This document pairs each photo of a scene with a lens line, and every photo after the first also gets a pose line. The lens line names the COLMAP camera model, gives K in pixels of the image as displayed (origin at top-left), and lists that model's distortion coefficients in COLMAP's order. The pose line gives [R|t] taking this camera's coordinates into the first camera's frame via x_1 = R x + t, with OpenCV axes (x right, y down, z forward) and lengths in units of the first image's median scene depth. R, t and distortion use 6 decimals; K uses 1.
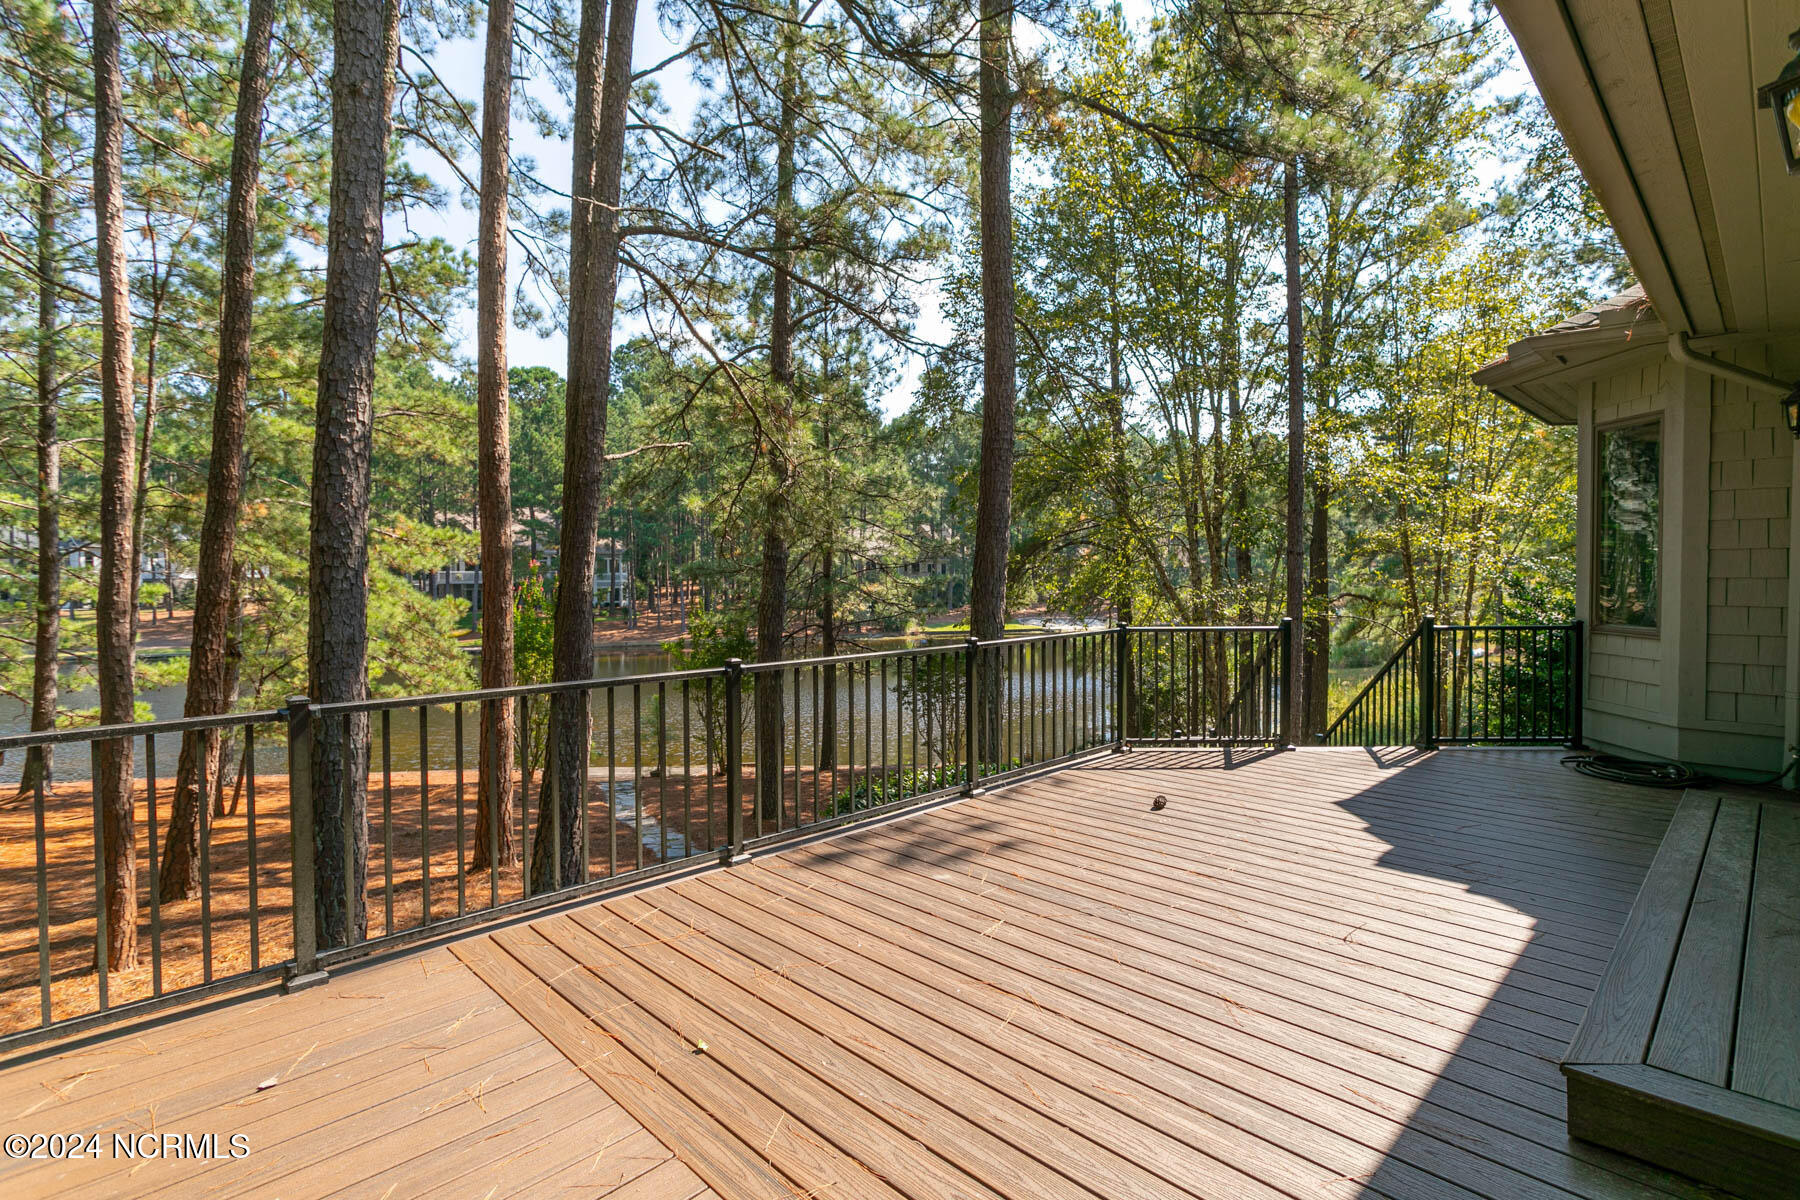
lens RADIAL K [[852.5, 0, 904.9], [0, 852.5, 598.2], [0, 0, 1]] dist [0.002781, 0.000732]
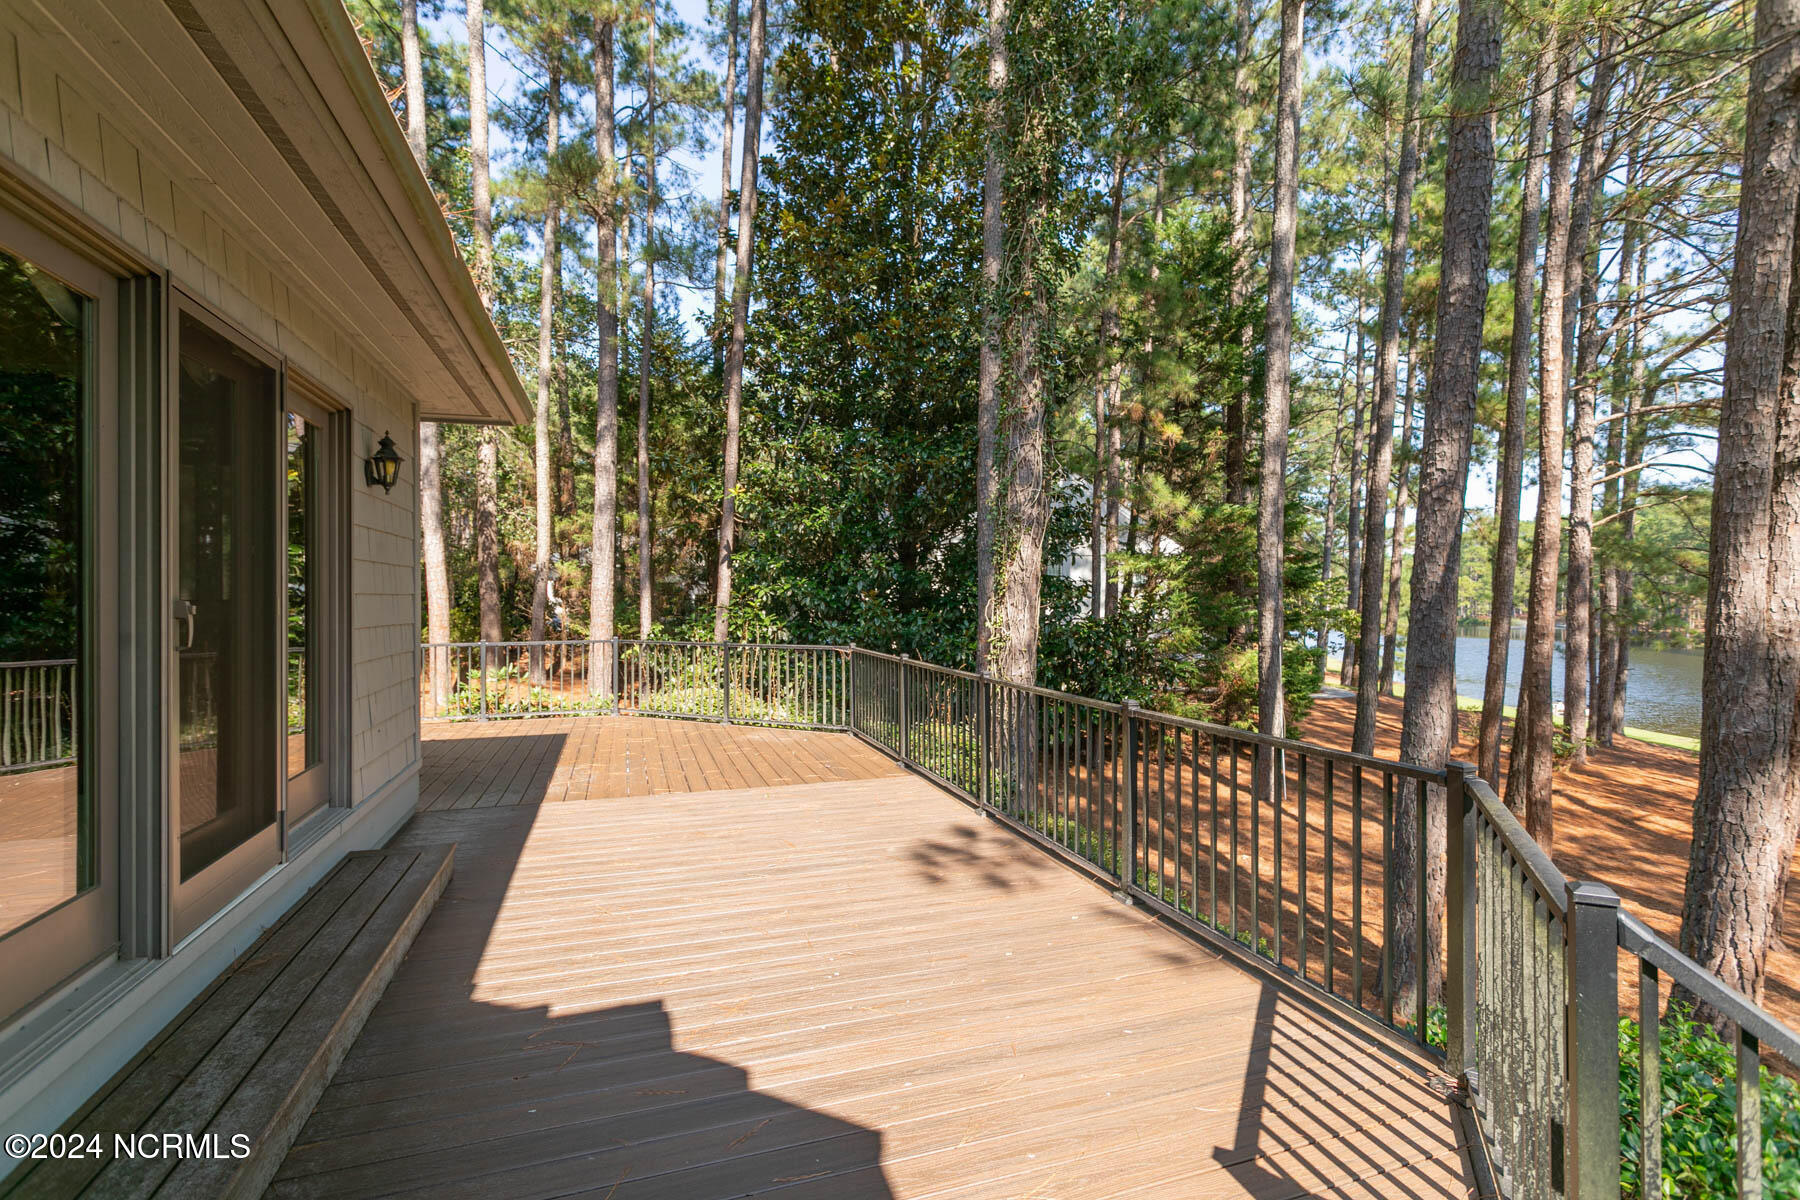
lens RADIAL K [[852.5, 0, 903.3], [0, 852.5, 599.4], [0, 0, 1]] dist [0.002781, 0.000732]
pose [[-0.443938, 0.004585, -0.896046, 1.093595], [-0.029476, 0.999371, 0.019718, -0.068686], [0.895572, 0.035166, -0.443524, 1.459073]]
